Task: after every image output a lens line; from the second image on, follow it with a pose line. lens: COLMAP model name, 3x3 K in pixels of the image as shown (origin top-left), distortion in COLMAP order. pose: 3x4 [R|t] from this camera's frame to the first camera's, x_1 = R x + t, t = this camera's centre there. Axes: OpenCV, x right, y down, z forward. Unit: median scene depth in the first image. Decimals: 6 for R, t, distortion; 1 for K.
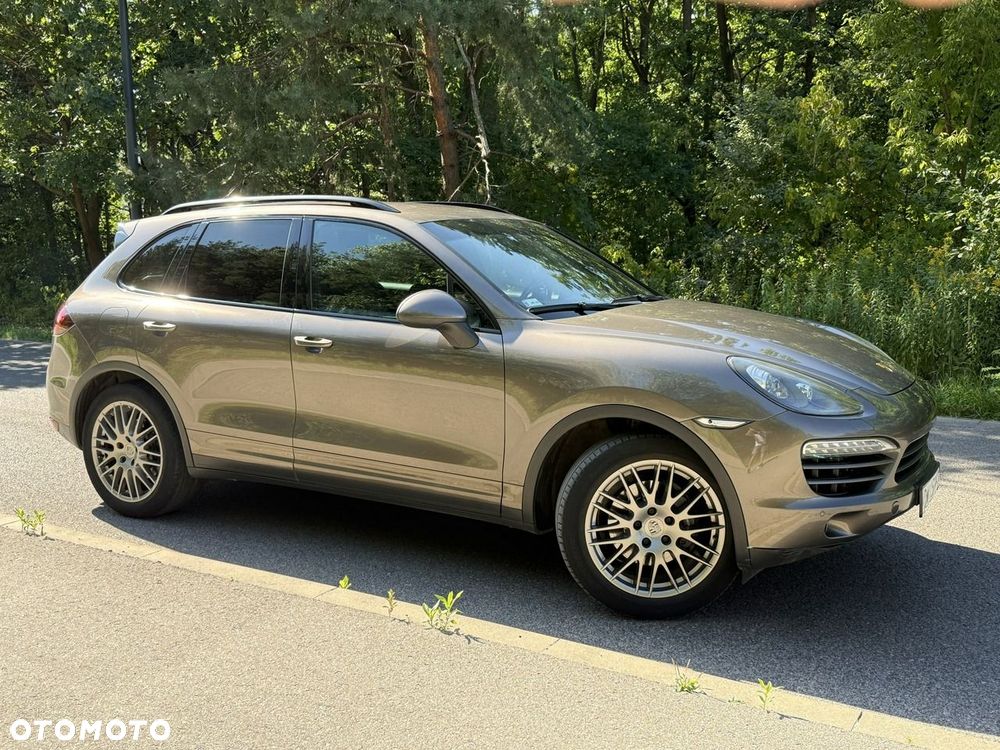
lens RADIAL K [[995.4, 0, 502.9], [0, 995.4, 375.8], [0, 0, 1]] dist [0.170118, -0.397052]
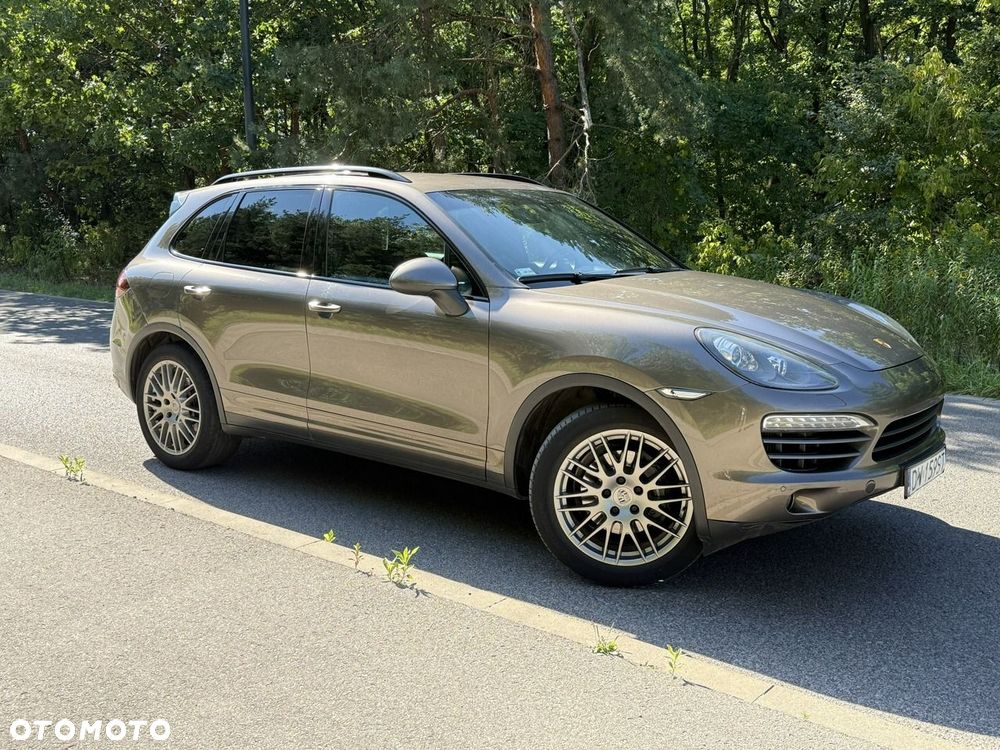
lens RADIAL K [[995.4, 0, 502.9], [0, 995.4, 375.8], [0, 0, 1]] dist [0.170118, -0.397052]
pose [[0.989791, 0.028120, -0.139724, 0.147504], [-0.024875, 0.999380, 0.024913, 0.007292], [0.140338, -0.021183, 0.989877, -0.007062]]
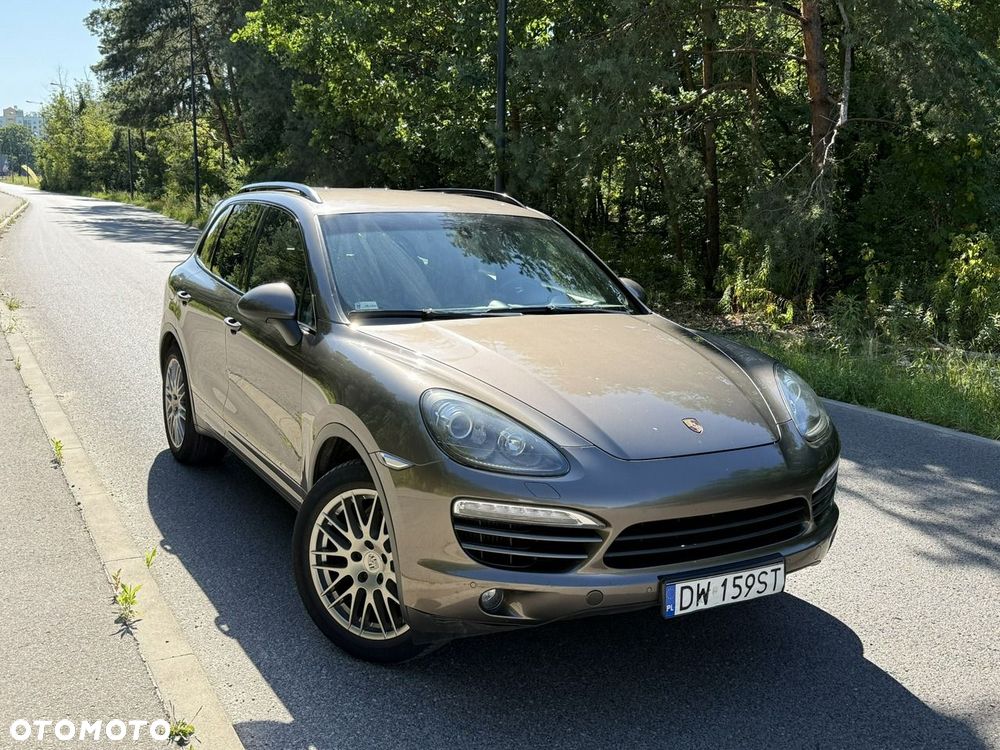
lens RADIAL K [[995.4, 0, 502.9], [0, 995.4, 375.8], [0, 0, 1]] dist [0.170118, -0.397052]
pose [[0.866956, 0.119696, -0.483798, 0.596506], [-0.102502, 0.992802, 0.061947, -0.077451], [0.487731, -0.004115, 0.872984, 0.223128]]
